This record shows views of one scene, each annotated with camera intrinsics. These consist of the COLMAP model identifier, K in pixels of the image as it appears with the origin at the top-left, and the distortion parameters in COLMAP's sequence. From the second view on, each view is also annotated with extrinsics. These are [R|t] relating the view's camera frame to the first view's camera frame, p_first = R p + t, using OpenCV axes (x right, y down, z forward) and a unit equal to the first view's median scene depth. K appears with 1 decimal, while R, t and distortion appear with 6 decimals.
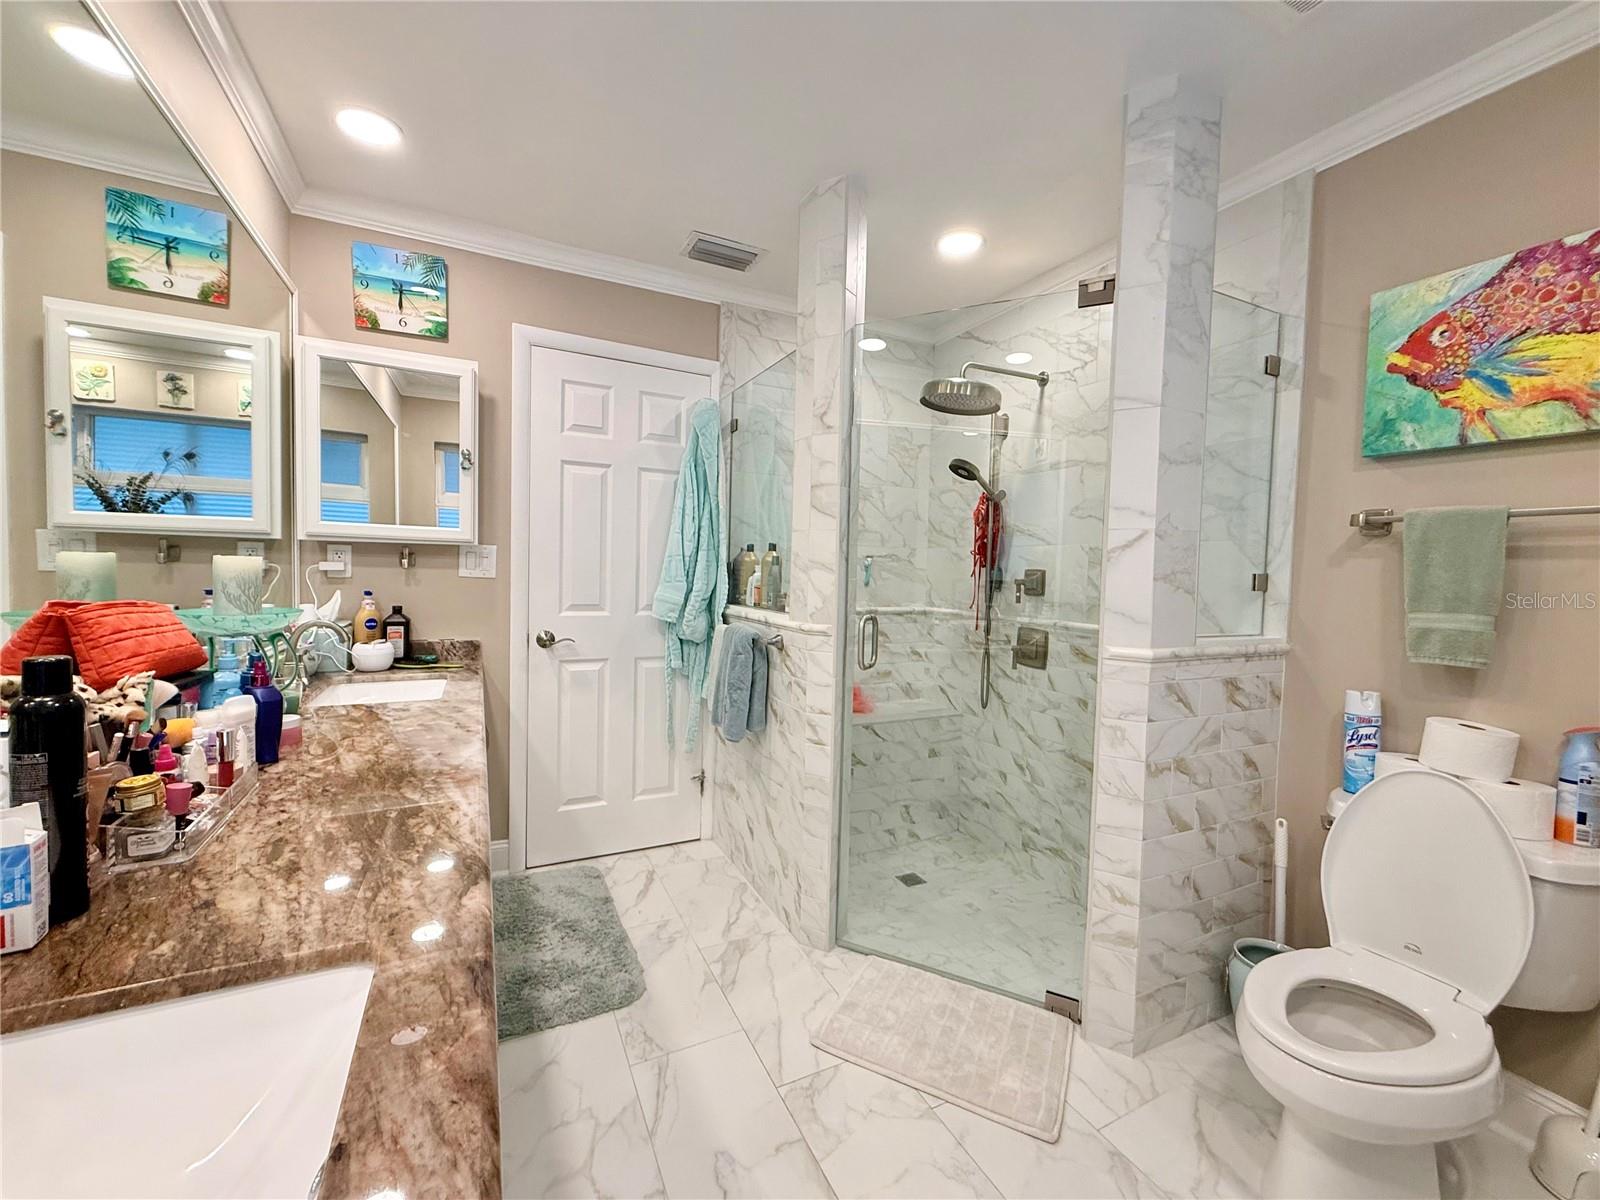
lens RADIAL K [[637.6, 0, 797.2], [0, 637.6, 597.4], [0, 0, 1]] dist [0.001498, 0.000514]
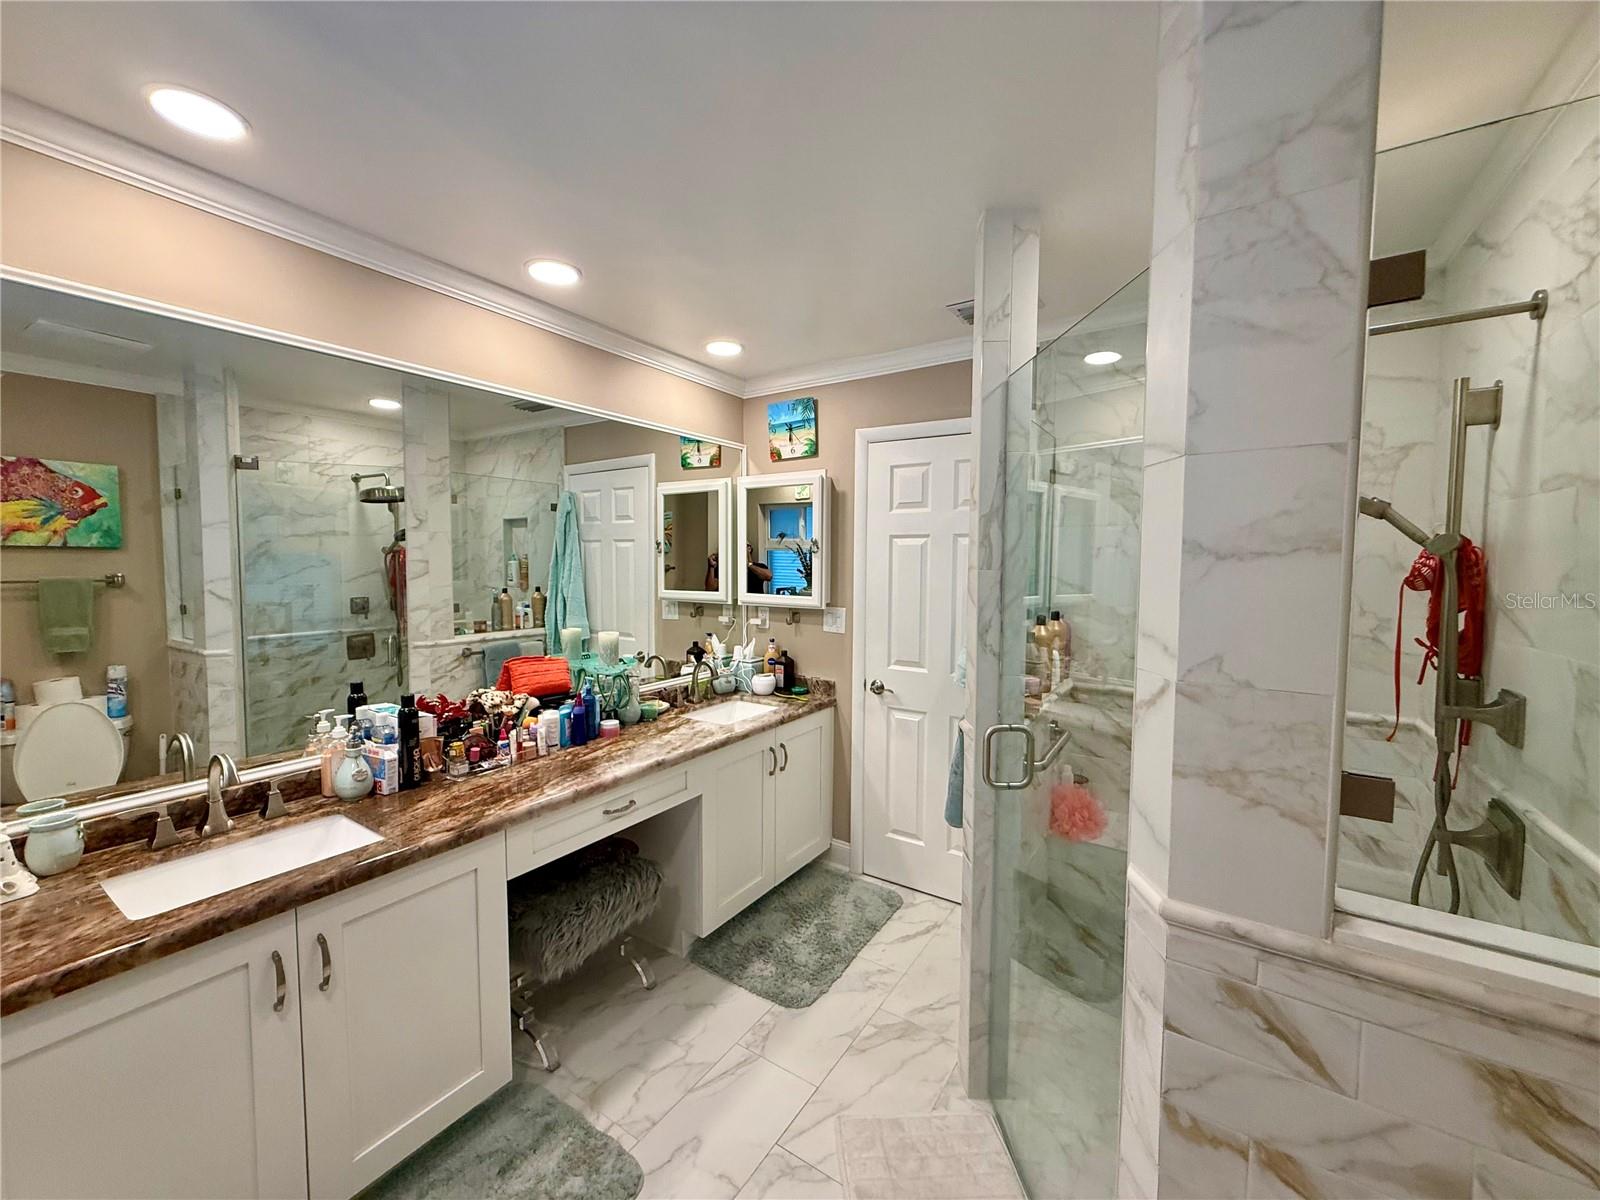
lens RADIAL K [[632.2, 0, 800.0], [0, 632.2, 600.0], [0, 0, 1]] dist [0.001763, 0.000131]
pose [[0.504031, 0.029999, -0.863164, 0.658429], [-0.033780, 0.999317, 0.015005, -0.132659], [0.863025, 0.021595, 0.504700, 0.342526]]
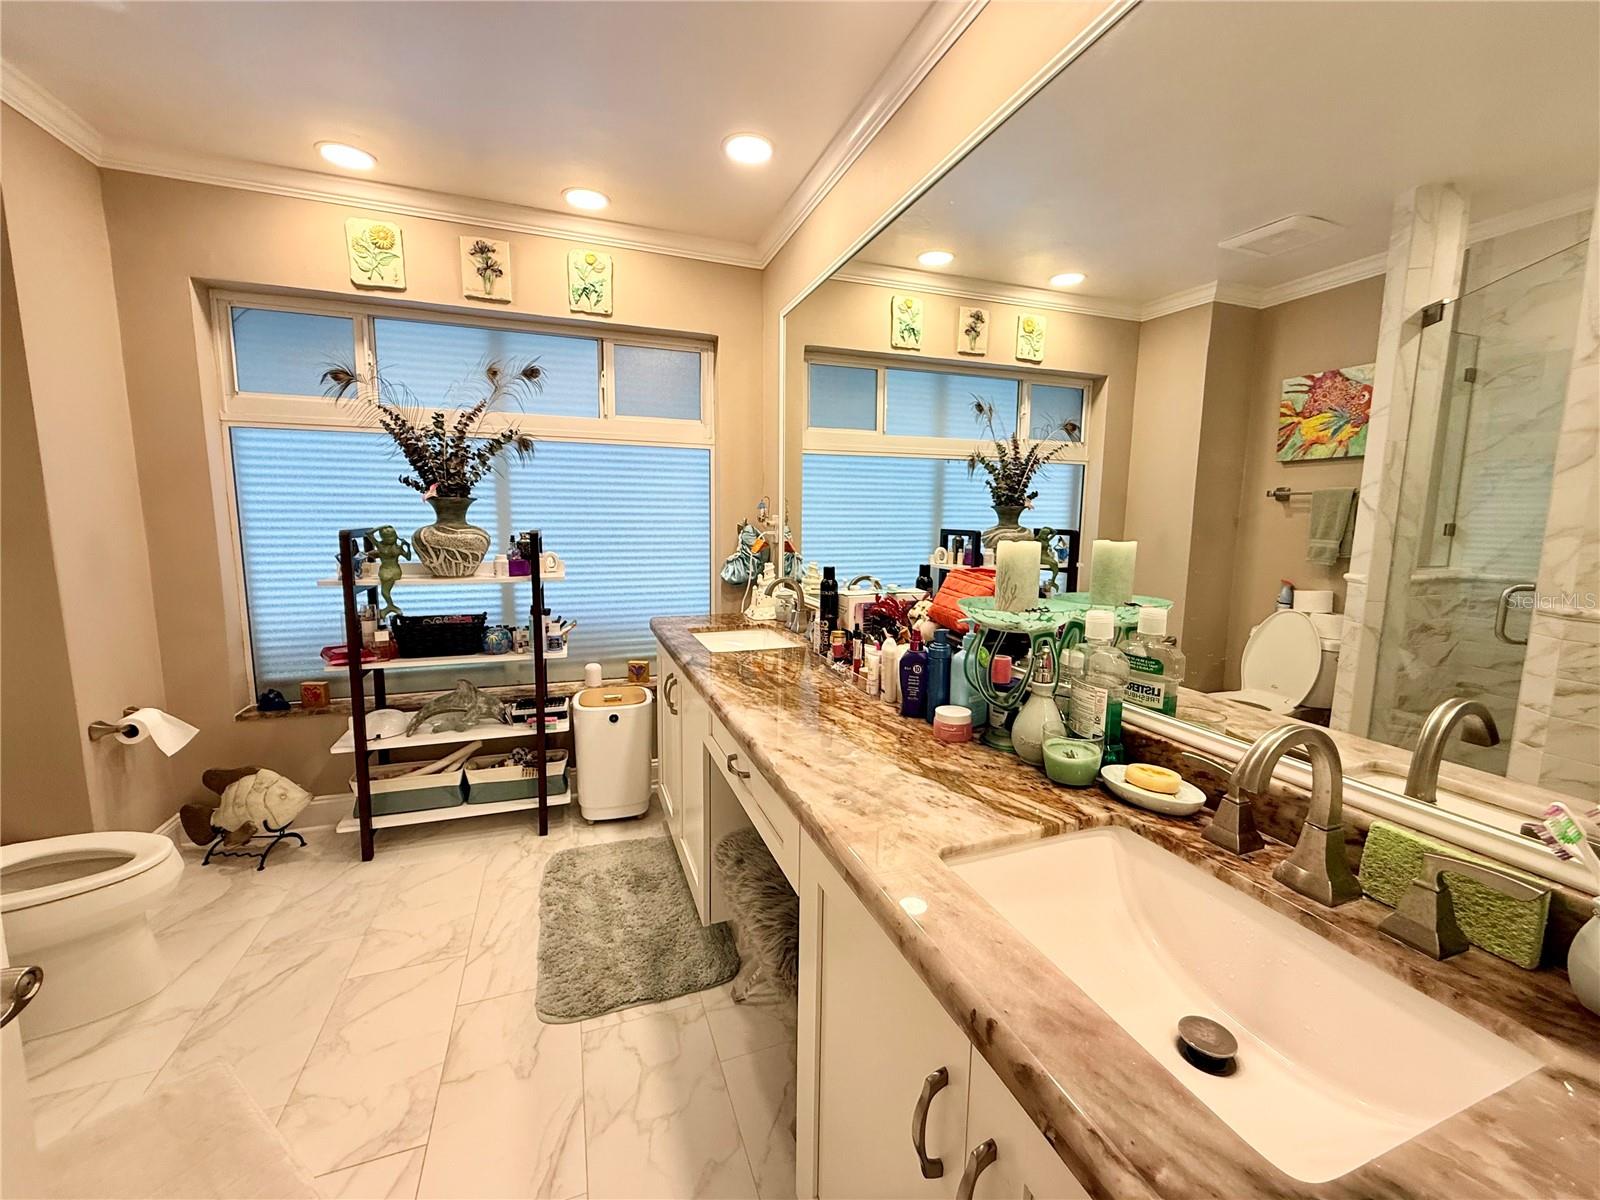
lens RADIAL K [[637.6, 0, 797.2], [0, 637.6, 597.4], [0, 0, 1]] dist [0.001498, 0.000514]
pose [[-0.993344, -0.049098, 0.104194, -0.423569], [-0.029816, 0.983374, 0.179128, -0.086739], [-0.111256, 0.174829, -0.978293, 1.212620]]
